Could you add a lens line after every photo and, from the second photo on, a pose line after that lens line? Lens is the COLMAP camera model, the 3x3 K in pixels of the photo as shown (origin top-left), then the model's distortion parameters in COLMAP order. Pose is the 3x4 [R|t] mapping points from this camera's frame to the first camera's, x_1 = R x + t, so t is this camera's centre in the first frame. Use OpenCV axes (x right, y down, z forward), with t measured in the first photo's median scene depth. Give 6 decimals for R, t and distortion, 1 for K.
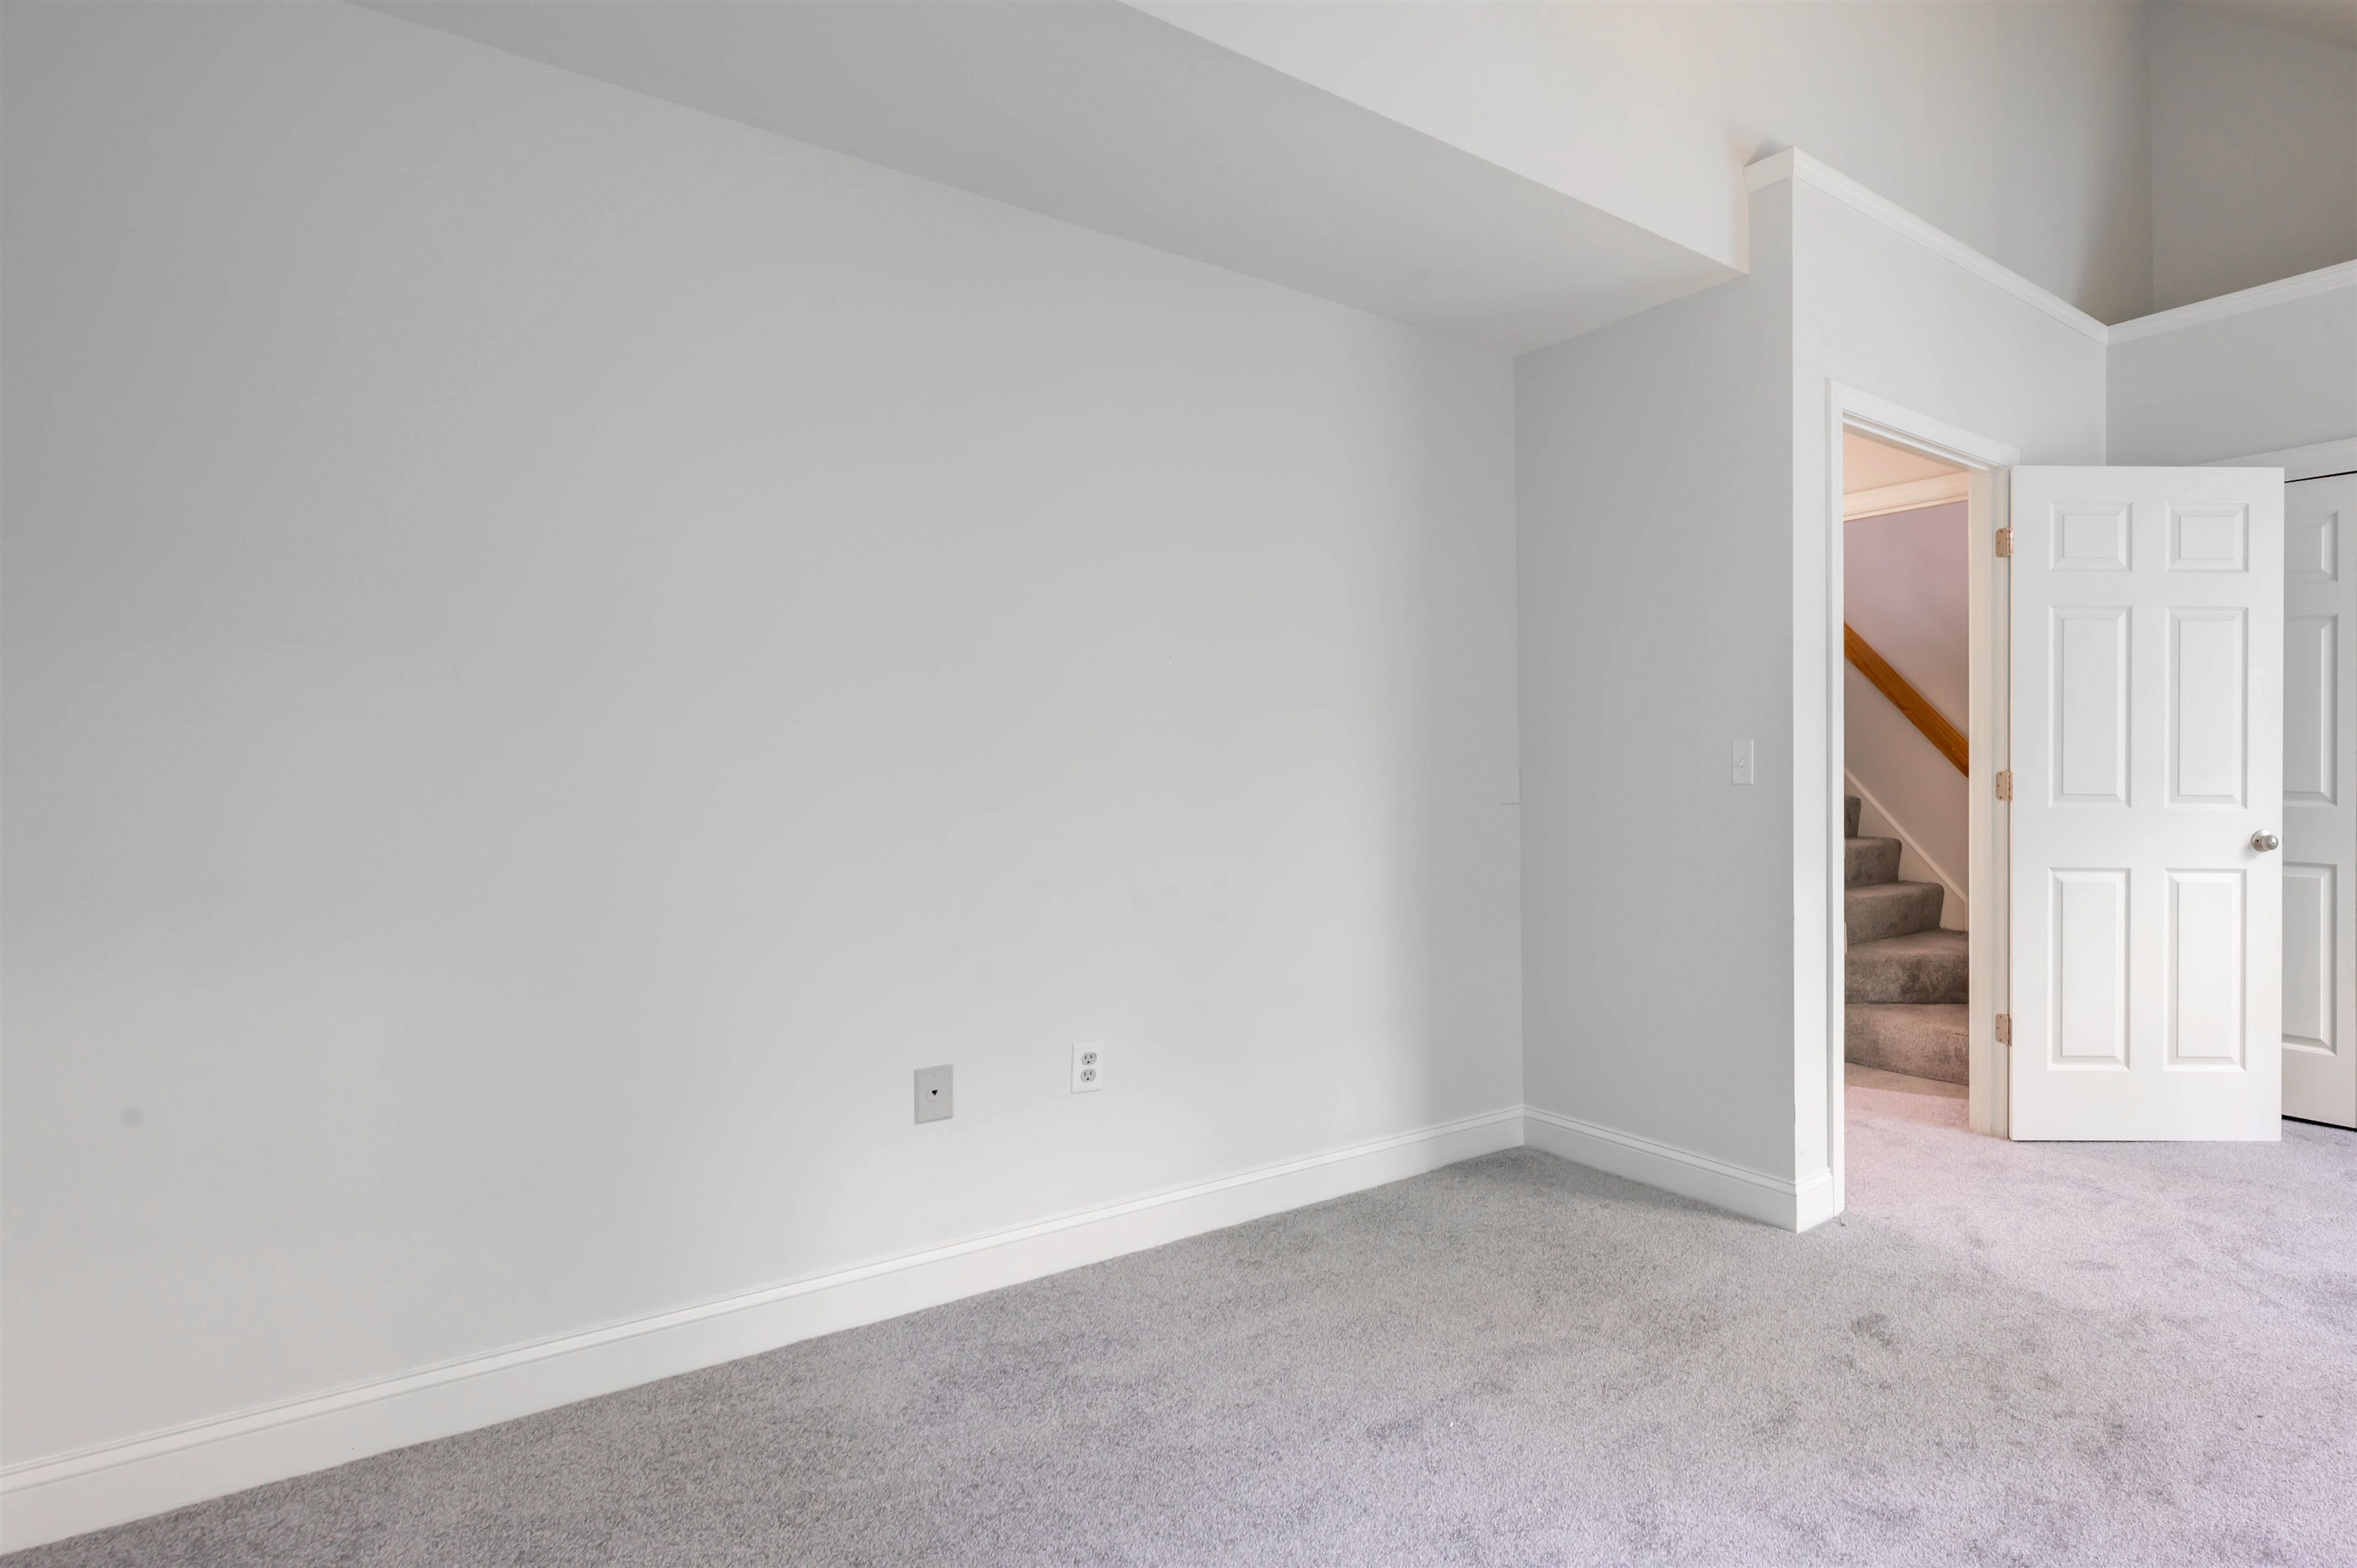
lens RADIAL K [[1141.4, 0, 1178.5], [0, 1141.4, 784.0], [0, 0, 1]] dist [0.013315, 0.001310]
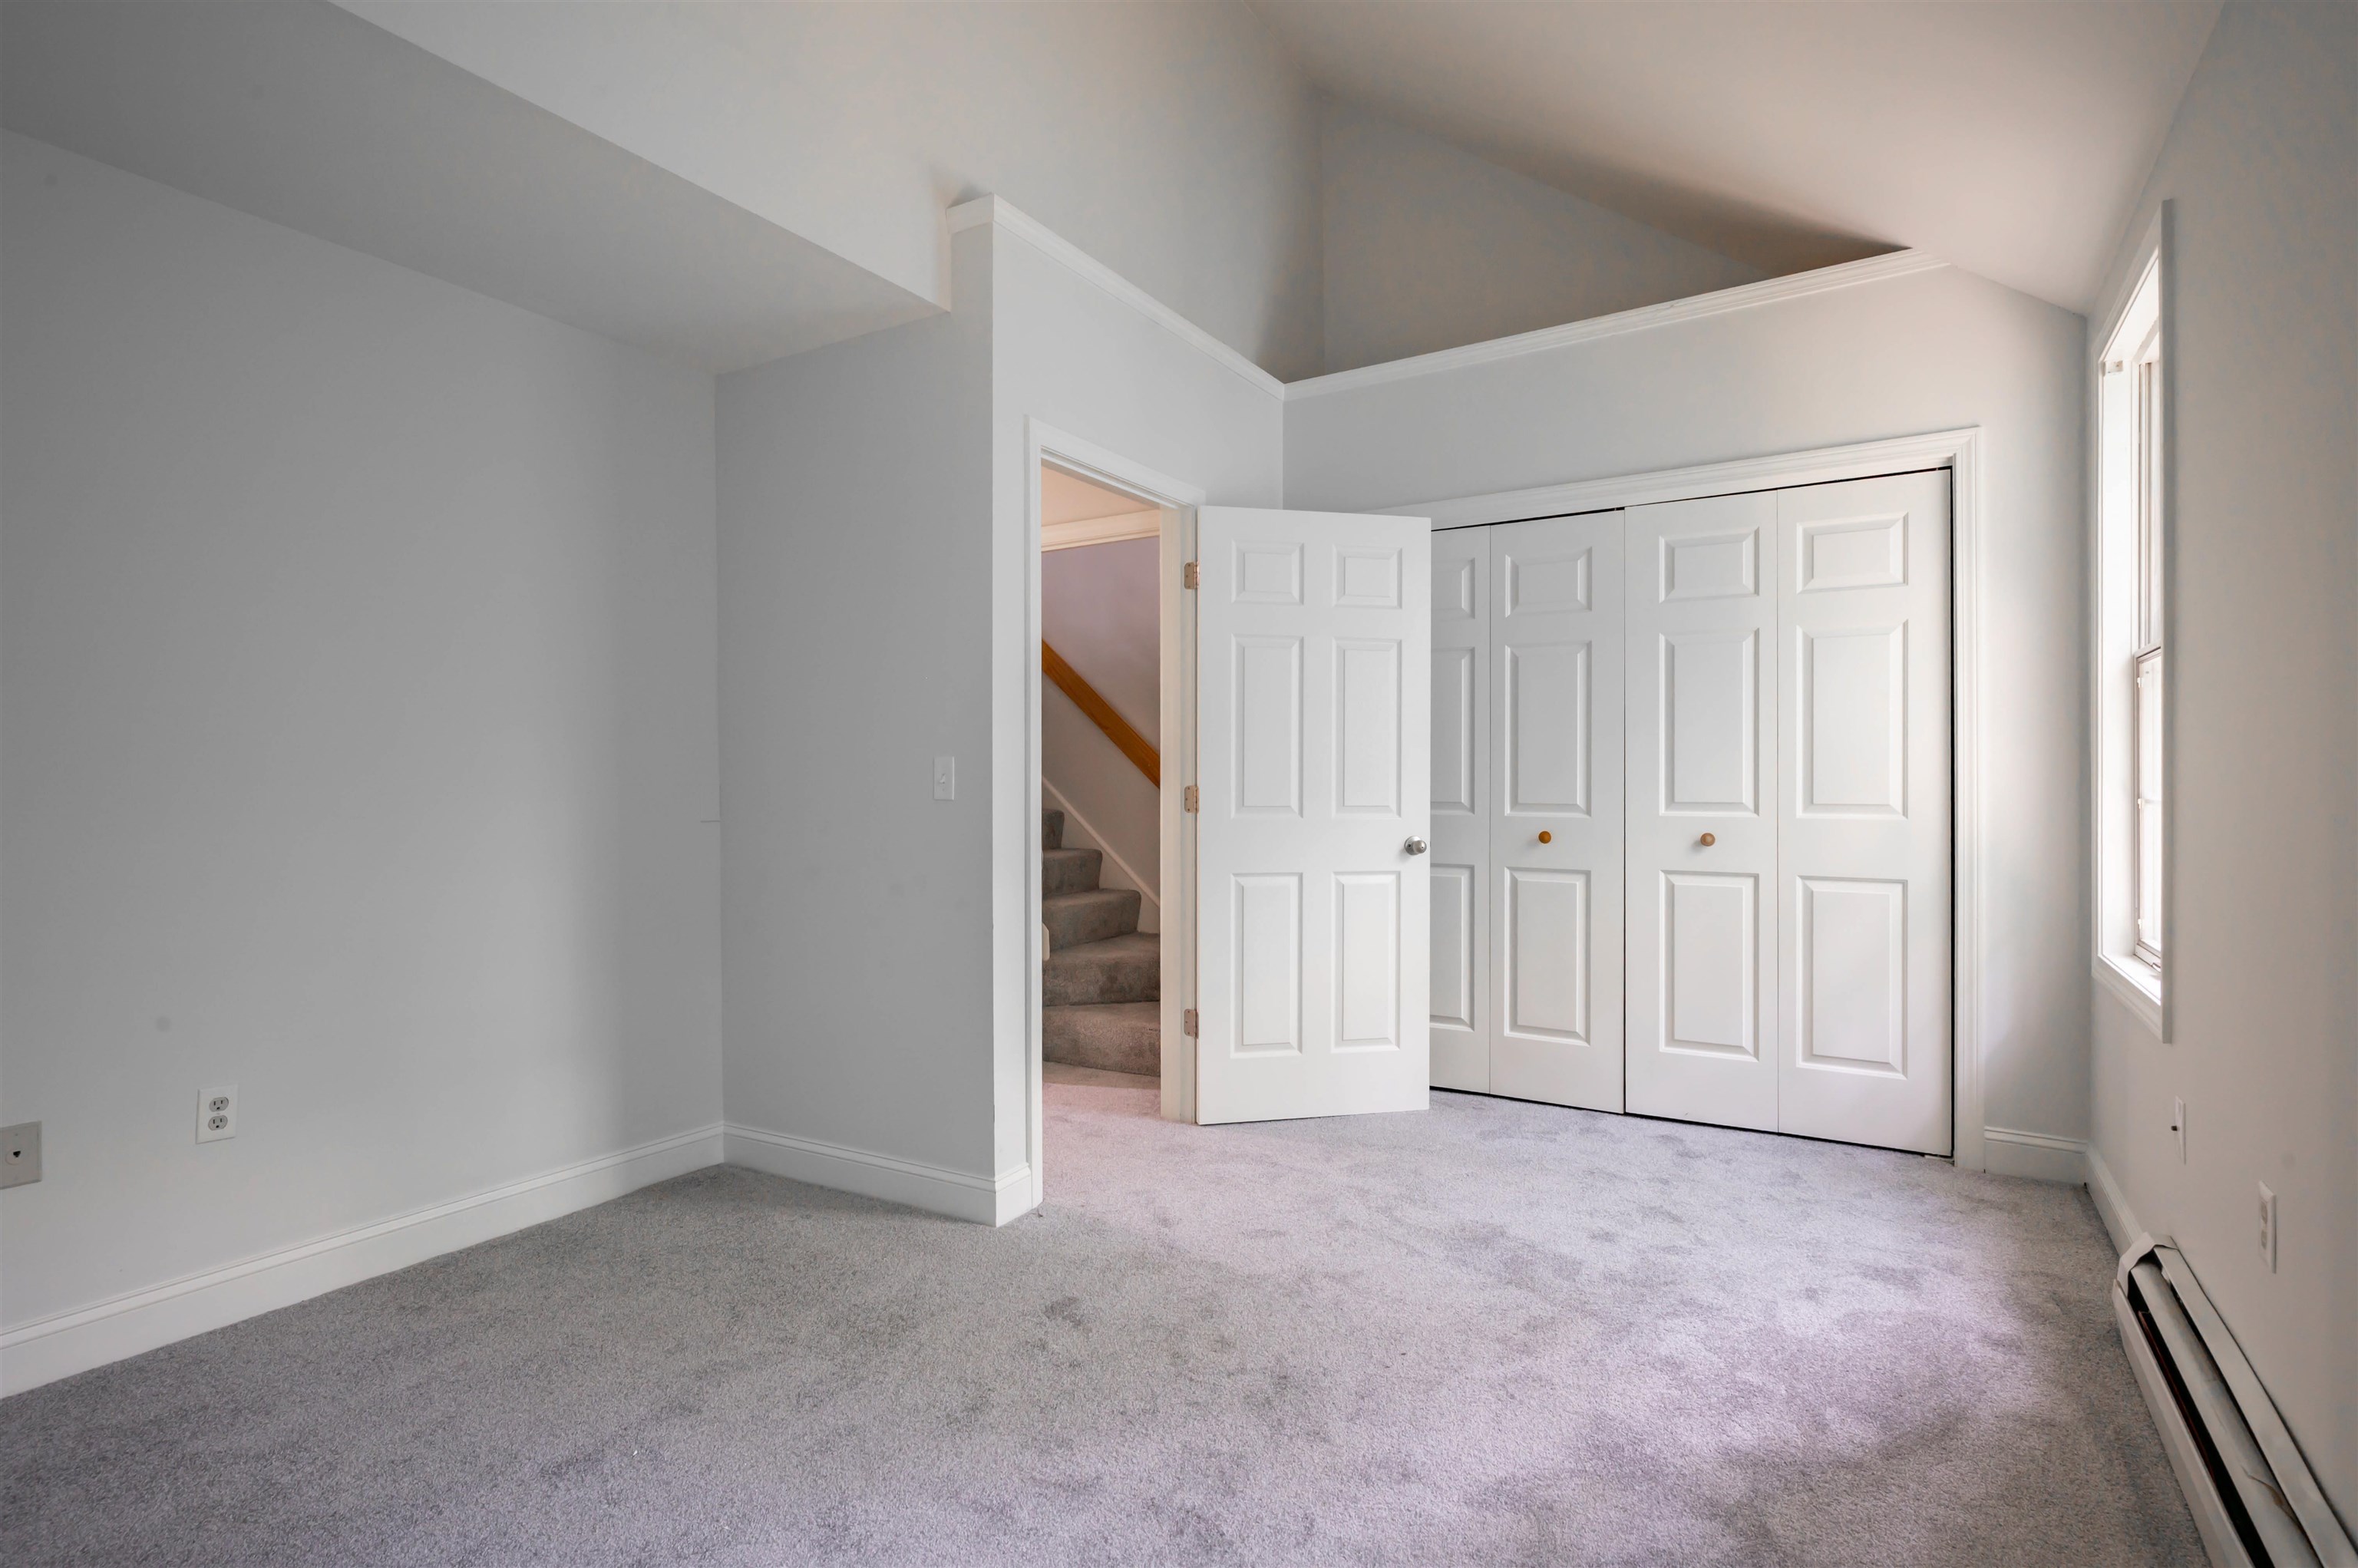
lens RADIAL K [[1141.9, 0, 1179.0], [0, 1141.9, 784.0], [0, 0, 1]] dist [0.013315, 0.001310]
pose [[0.982187, -0.006189, 0.187802, 0.508919], [0.007098, 0.999966, -0.004169, -0.008294], [-0.187770, 0.005427, 0.982198, -0.060321]]
